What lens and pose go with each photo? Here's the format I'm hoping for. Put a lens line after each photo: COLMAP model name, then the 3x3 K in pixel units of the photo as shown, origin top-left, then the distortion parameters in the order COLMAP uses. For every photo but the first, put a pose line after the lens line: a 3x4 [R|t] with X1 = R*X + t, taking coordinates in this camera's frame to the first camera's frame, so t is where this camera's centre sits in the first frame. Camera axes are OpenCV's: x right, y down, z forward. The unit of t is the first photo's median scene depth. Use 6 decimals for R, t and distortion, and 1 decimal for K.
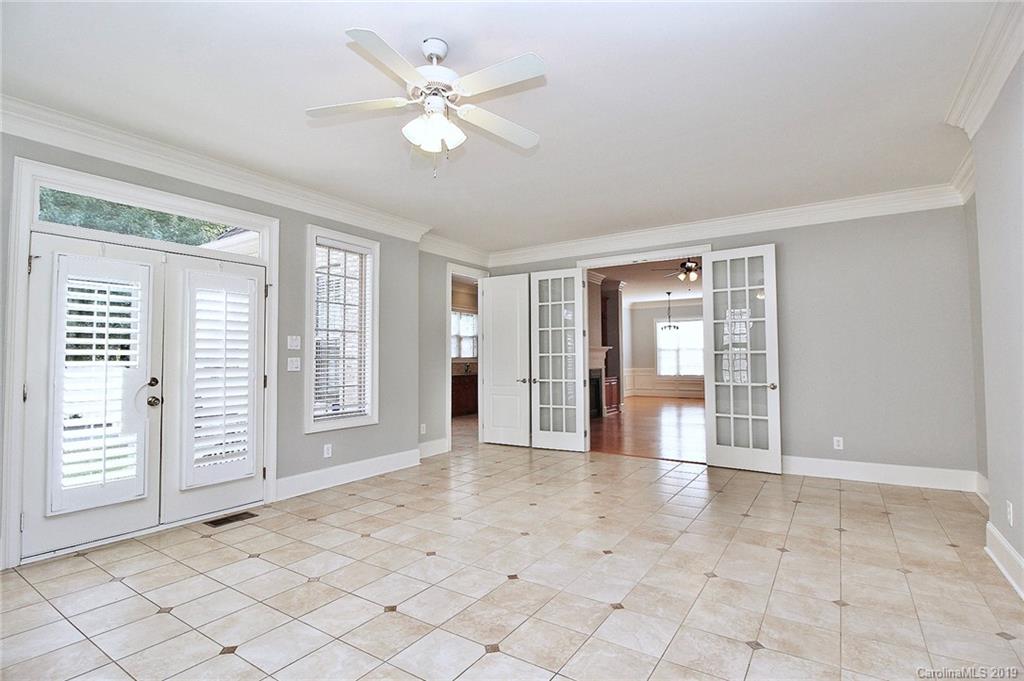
lens RADIAL K [[487.0, 0, 514.2], [0, 487.0, 335.8], [0, 0, 1]] dist [0.013405, -0.019045]
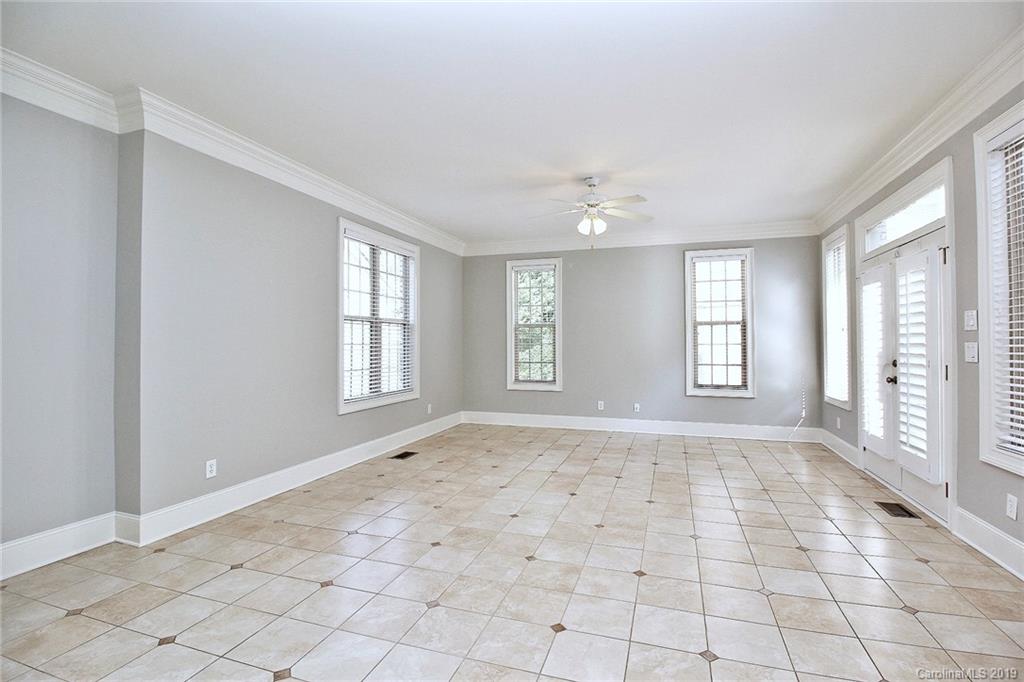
lens RADIAL K [[487.0, 0, 514.2], [0, 487.0, 336.3], [0, 0, 1]] dist [0.013405, -0.019045]
pose [[-0.965273, 0.005562, -0.261182, 0.490395], [0.022101, 0.997928, -0.060428, 0.090505], [0.260305, -0.064102, -0.963396, 2.138308]]
